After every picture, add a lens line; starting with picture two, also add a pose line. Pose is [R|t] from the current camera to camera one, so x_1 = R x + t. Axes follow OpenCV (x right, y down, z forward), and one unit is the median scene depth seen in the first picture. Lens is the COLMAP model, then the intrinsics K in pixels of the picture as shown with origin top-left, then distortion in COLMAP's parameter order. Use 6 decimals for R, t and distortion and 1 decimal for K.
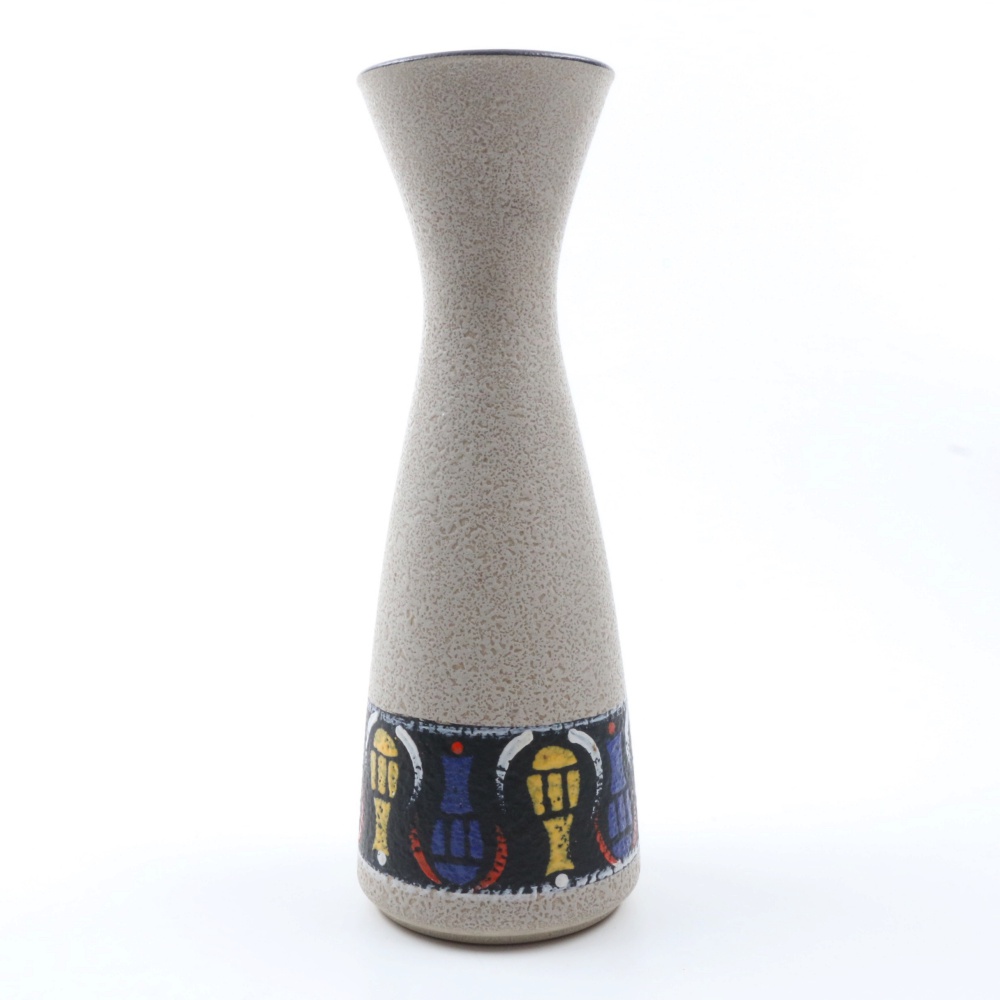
lens RADIAL K [[1188.6, 0, 496.1], [0, 1188.6, 500.7], [0, 0, 1]] dist [-0.096708, 0.000000]
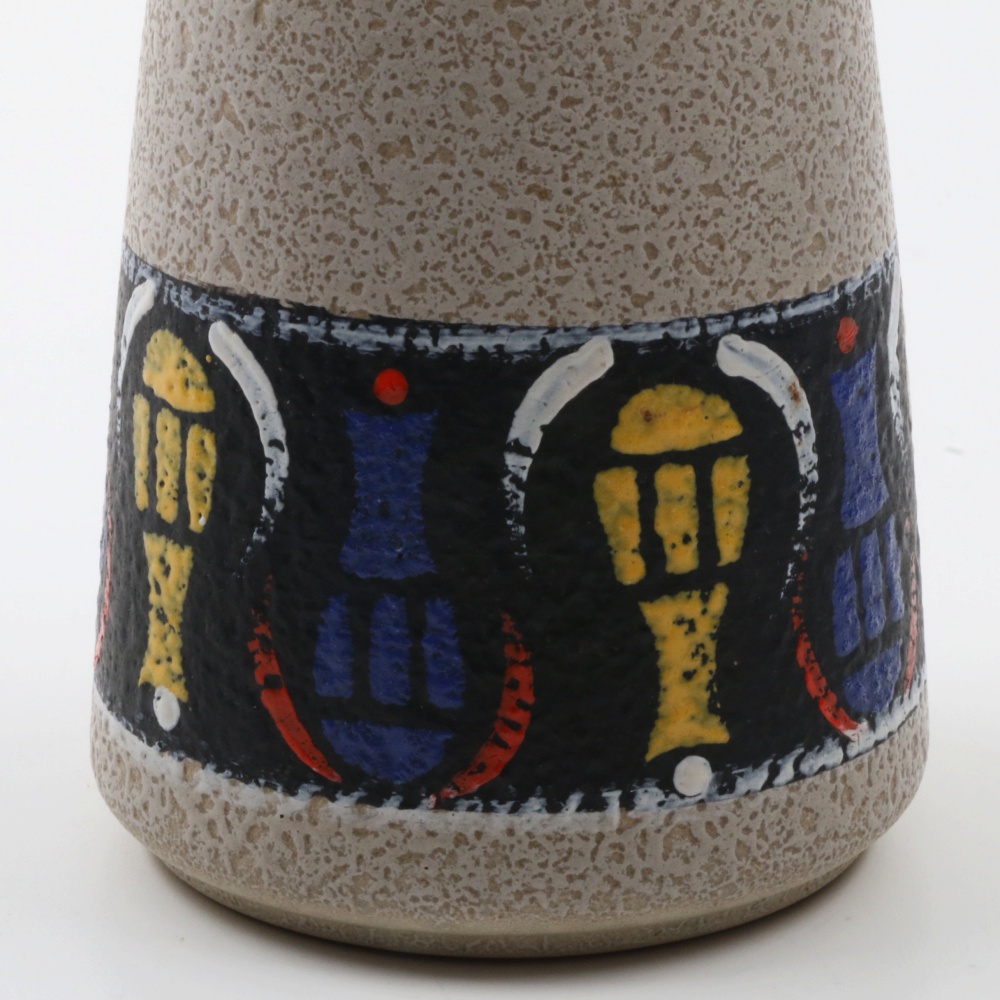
lens RADIAL K [[4126.2, 0, 497.7], [0, 4126.2, 500.4], [0, 0, 1]] dist [0.250694, 0.000000]
pose [[0.999960, 0.008878, -0.000553, -0.001092], [-0.008534, 0.975060, 0.221777, -0.022813], [0.002508, -0.221763, 0.975097, -0.163588]]
